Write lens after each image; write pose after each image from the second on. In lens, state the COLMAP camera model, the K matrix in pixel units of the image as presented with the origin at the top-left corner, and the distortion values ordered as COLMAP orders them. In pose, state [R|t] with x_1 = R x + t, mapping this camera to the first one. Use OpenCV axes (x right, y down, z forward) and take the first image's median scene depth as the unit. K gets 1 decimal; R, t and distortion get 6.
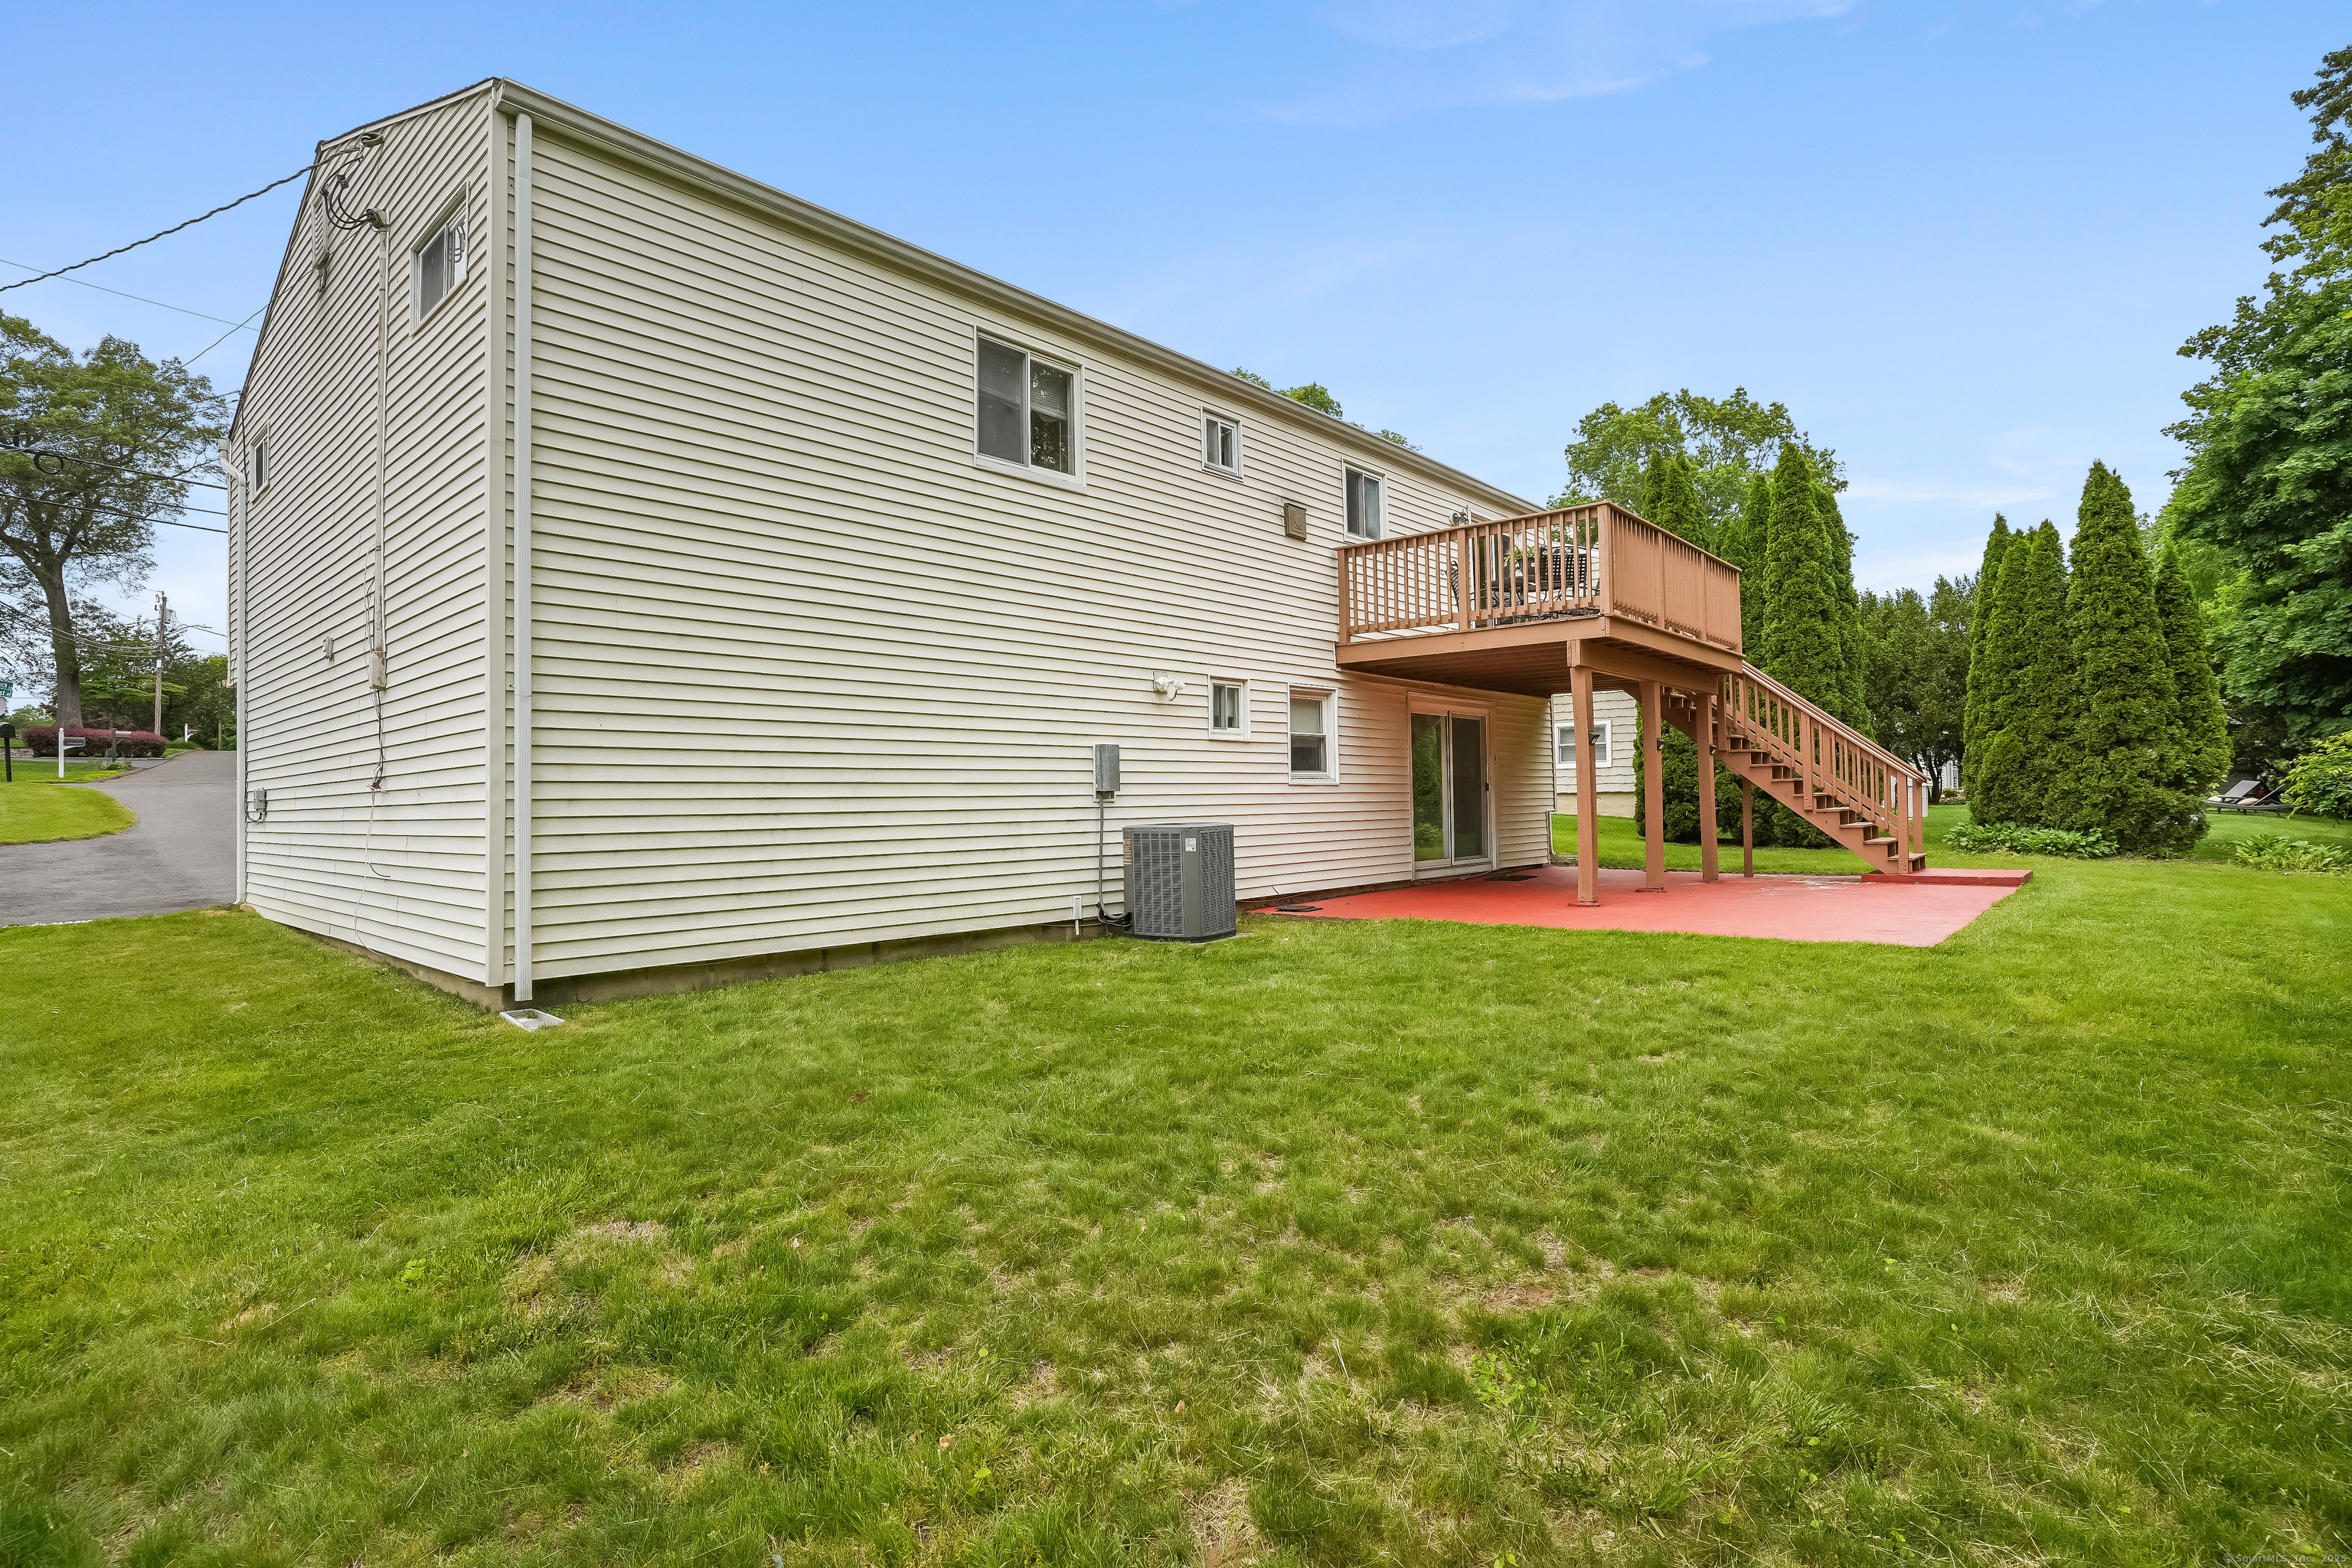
lens RADIAL K [[1150.2, 0, 1176.0], [0, 1150.2, 784.0], [0, 0, 1]] dist [-0.084448, 0.038040]
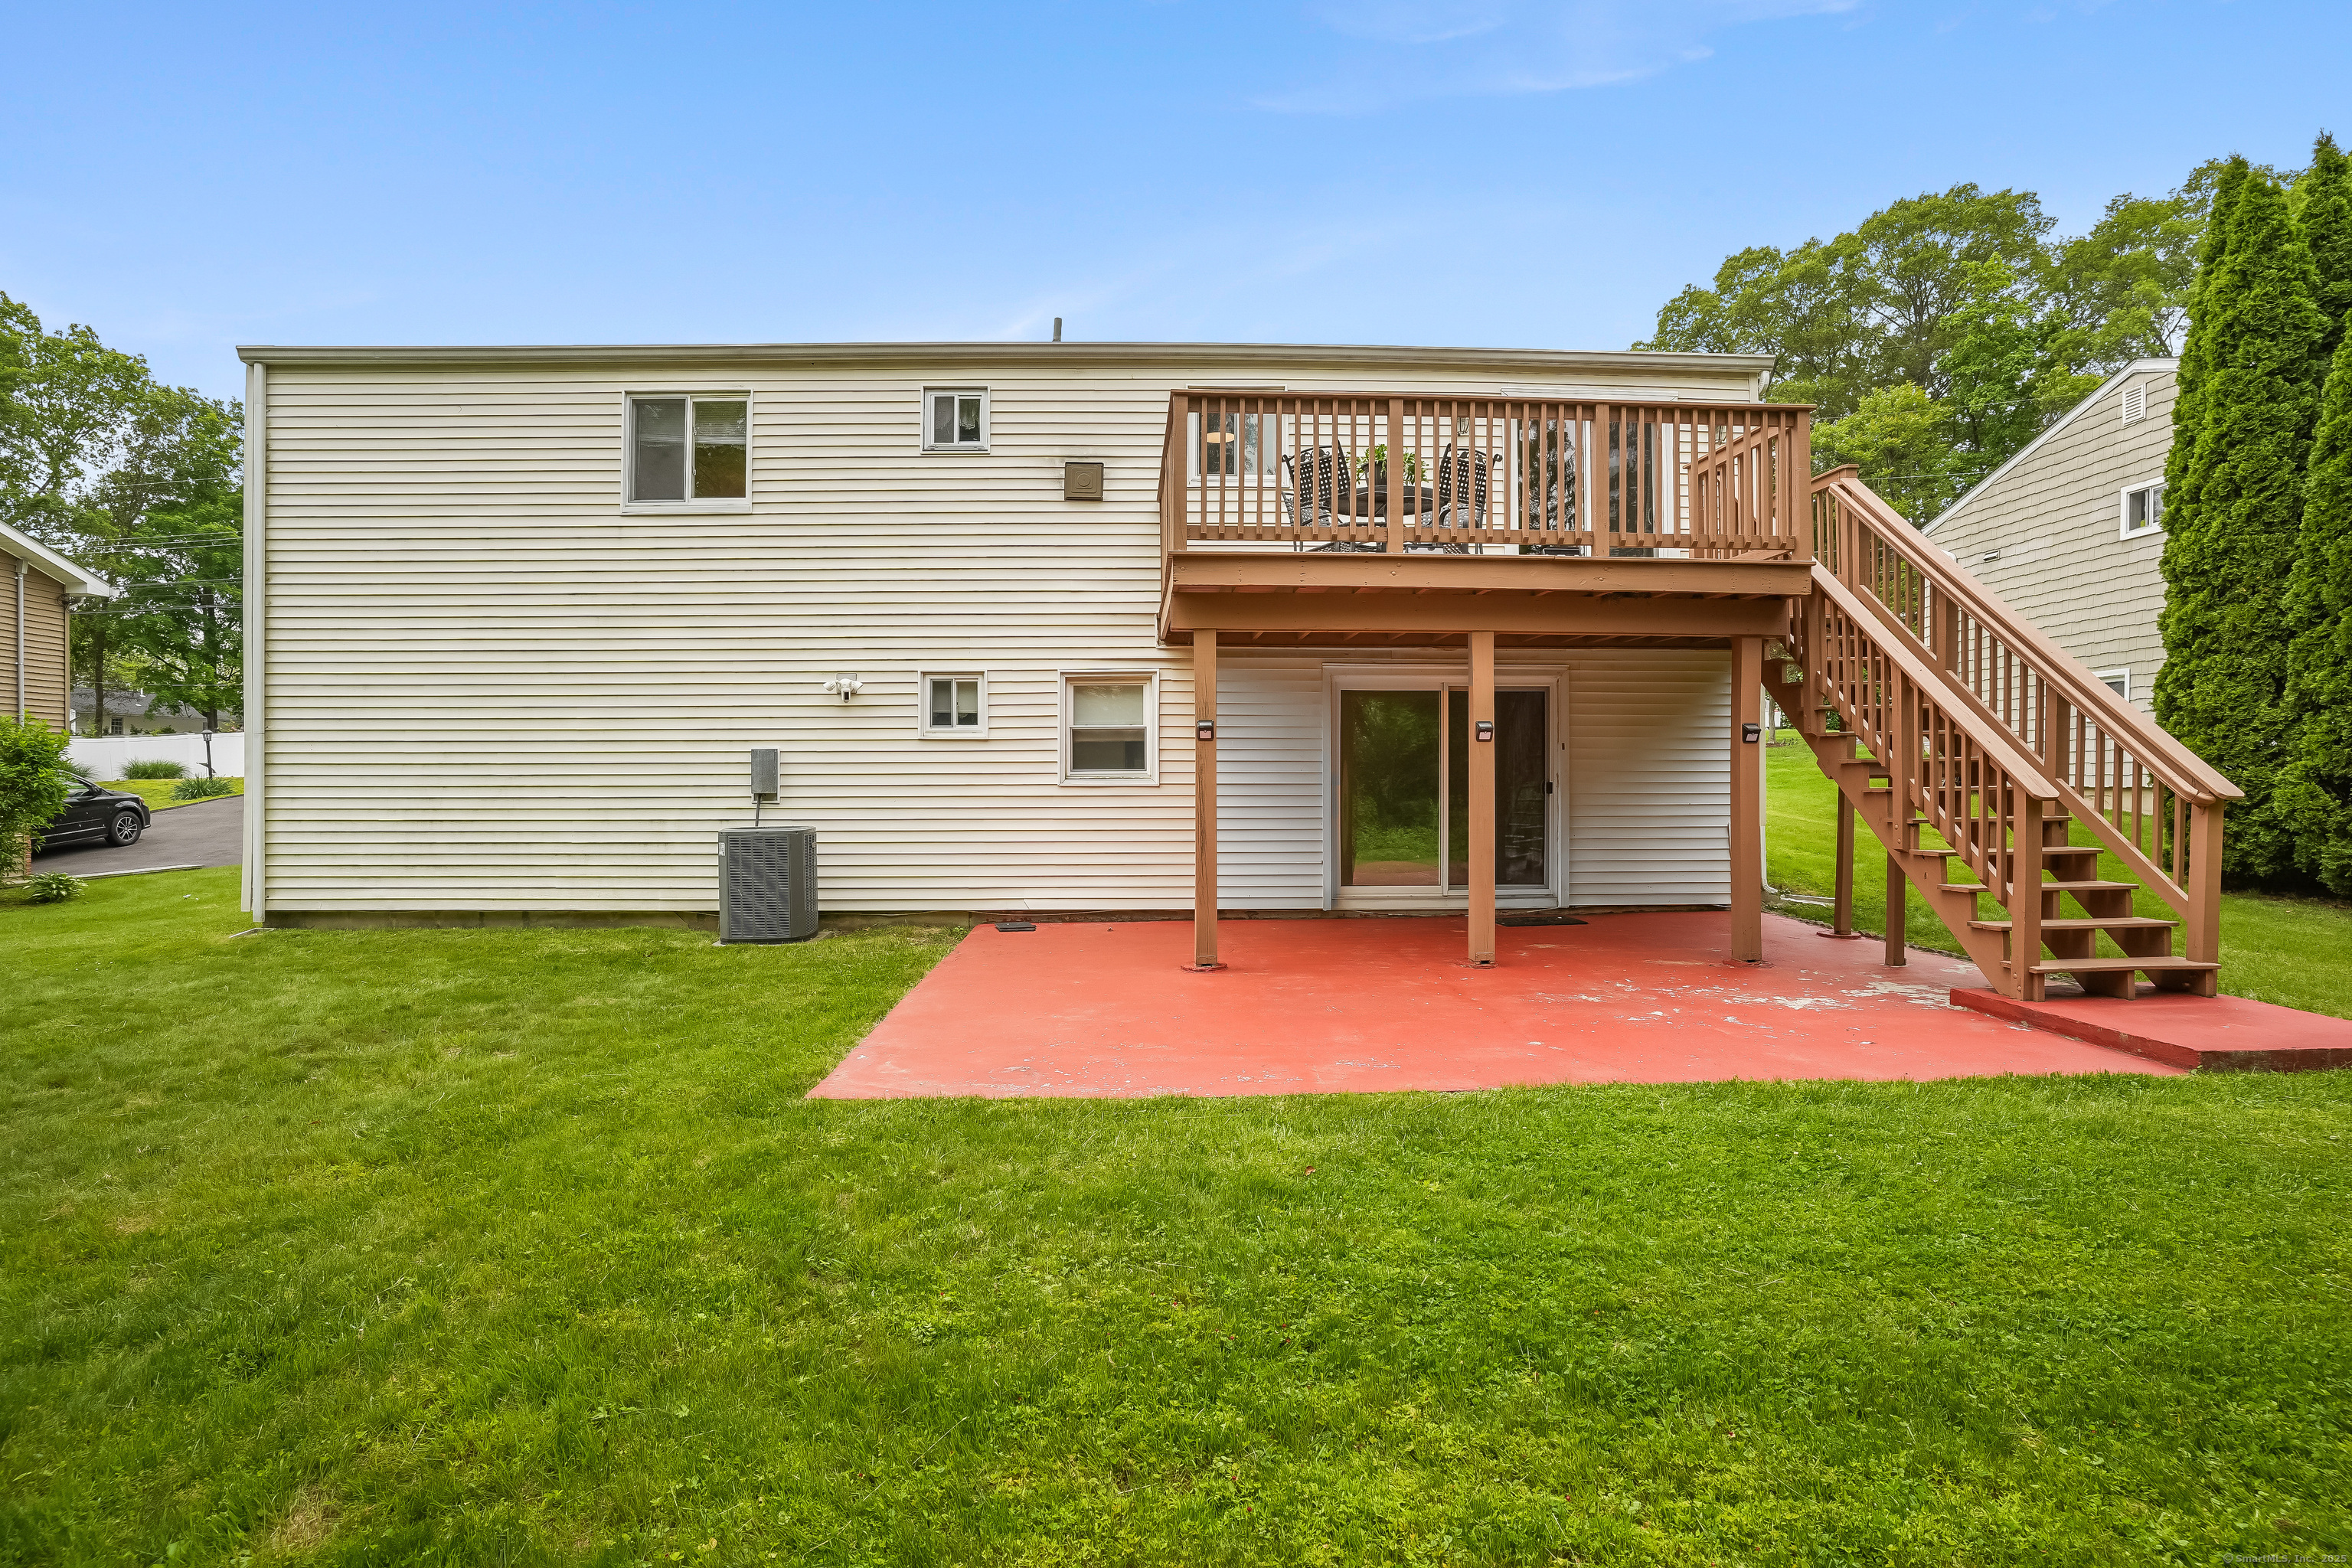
lens RADIAL K [[1150.2, 0, 1176.0], [0, 1150.2, 784.0], [0, 0, 1]] dist [-0.084448, 0.038040]
pose [[0.694821, 0.018945, -0.718933, 0.866703], [0.002455, 0.999585, 0.028713, -0.028553], [0.719179, -0.021715, 0.694486, 0.498997]]
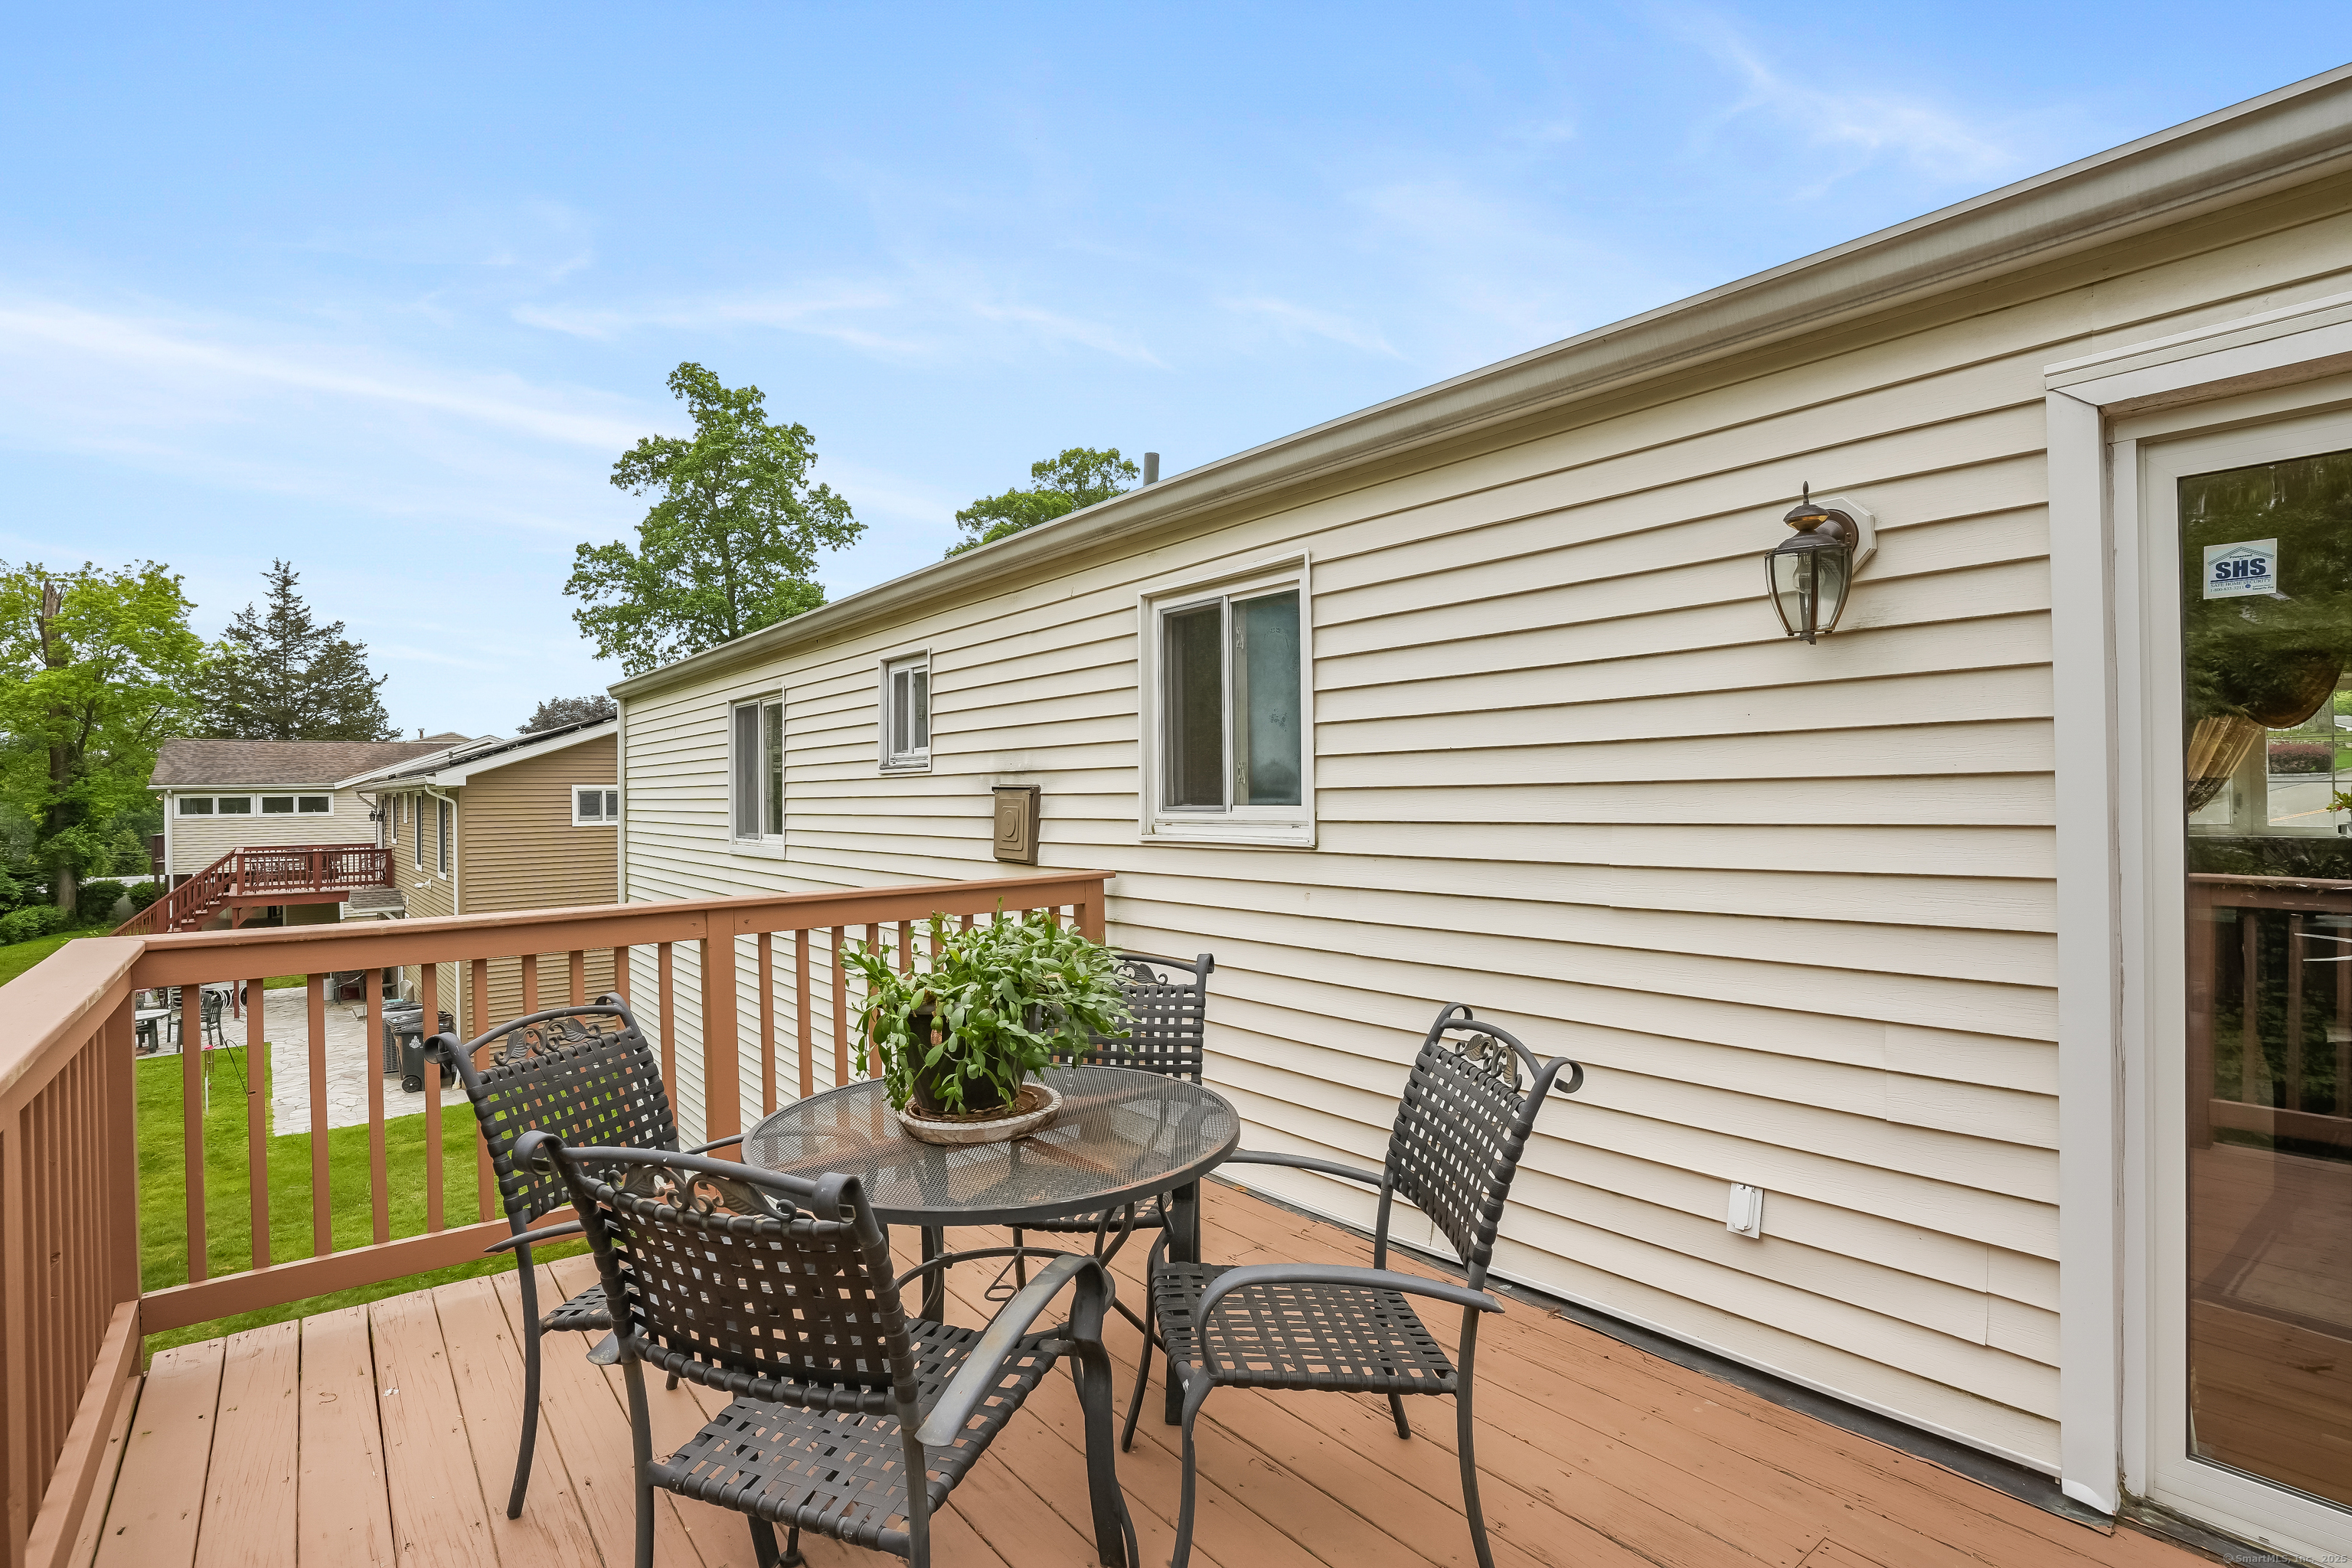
lens RADIAL K [[1142.5, 0, 1179.9], [0, 1142.5, 791.3], [0, 0, 1]] dist [-0.079160, 0.036746]
pose [[-0.149791, 0.018333, -0.988548, 0.565333], [0.036557, 0.999247, 0.012992, -0.272607], [0.988042, -0.034193, -0.150349, 1.250601]]
